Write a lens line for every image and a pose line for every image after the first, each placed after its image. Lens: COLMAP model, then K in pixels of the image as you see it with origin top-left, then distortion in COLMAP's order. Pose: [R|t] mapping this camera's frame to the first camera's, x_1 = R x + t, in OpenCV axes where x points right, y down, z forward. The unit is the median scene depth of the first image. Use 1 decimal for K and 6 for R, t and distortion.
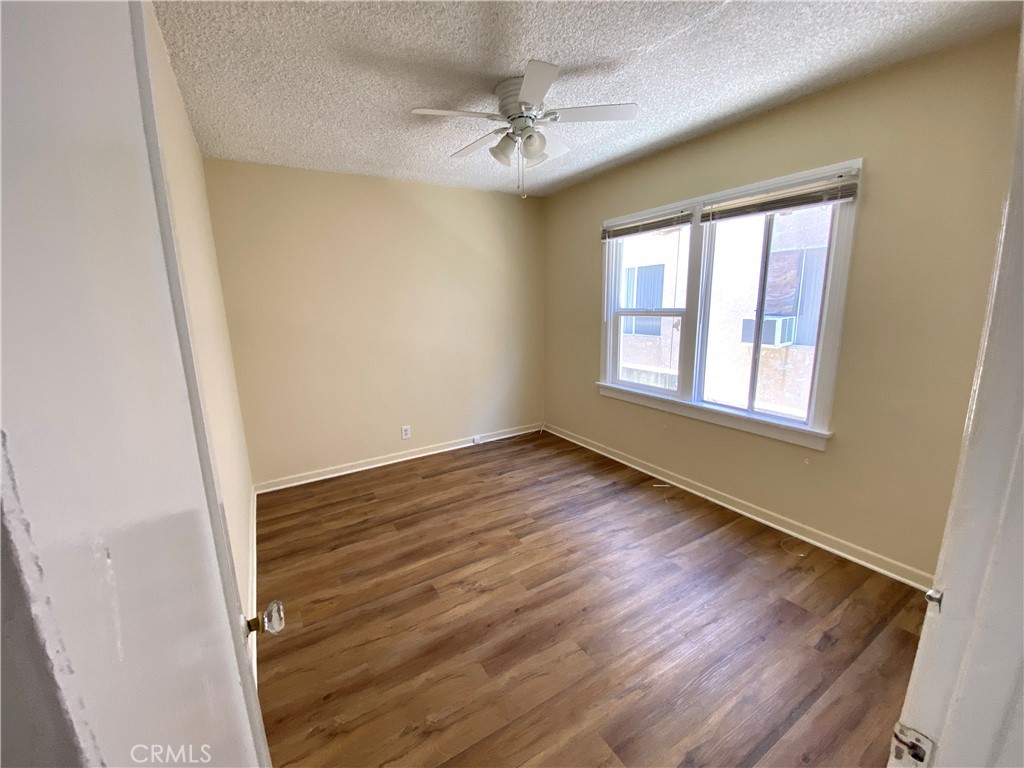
lens RADIAL K [[420.0, 0, 502.8], [0, 420.0, 384.3], [0, 0, 1]] dist [-0.000333, -0.000133]
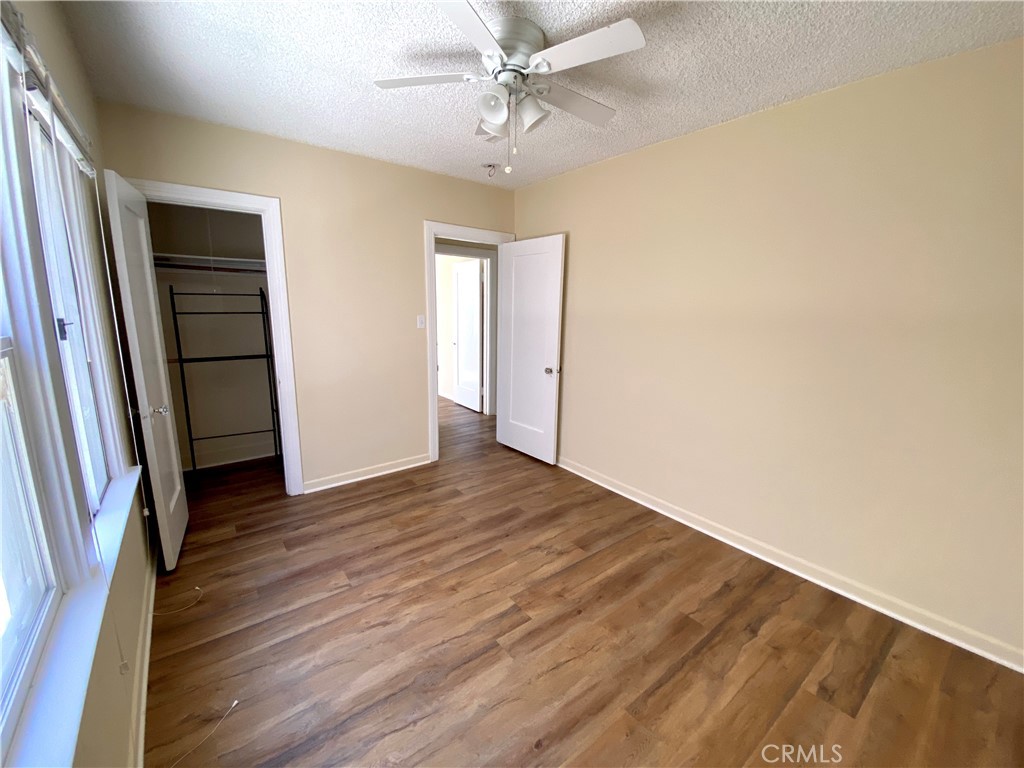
lens RADIAL K [[420.0, 0, 504.8], [0, 420.0, 383.7], [0, 0, 1]] dist [-0.000333, -0.000133]
pose [[-0.993311, 0.032227, -0.110880, 0.137136], [-0.011853, 0.926732, 0.375536, -0.317879], [0.114858, 0.374338, -0.920151, 1.623691]]
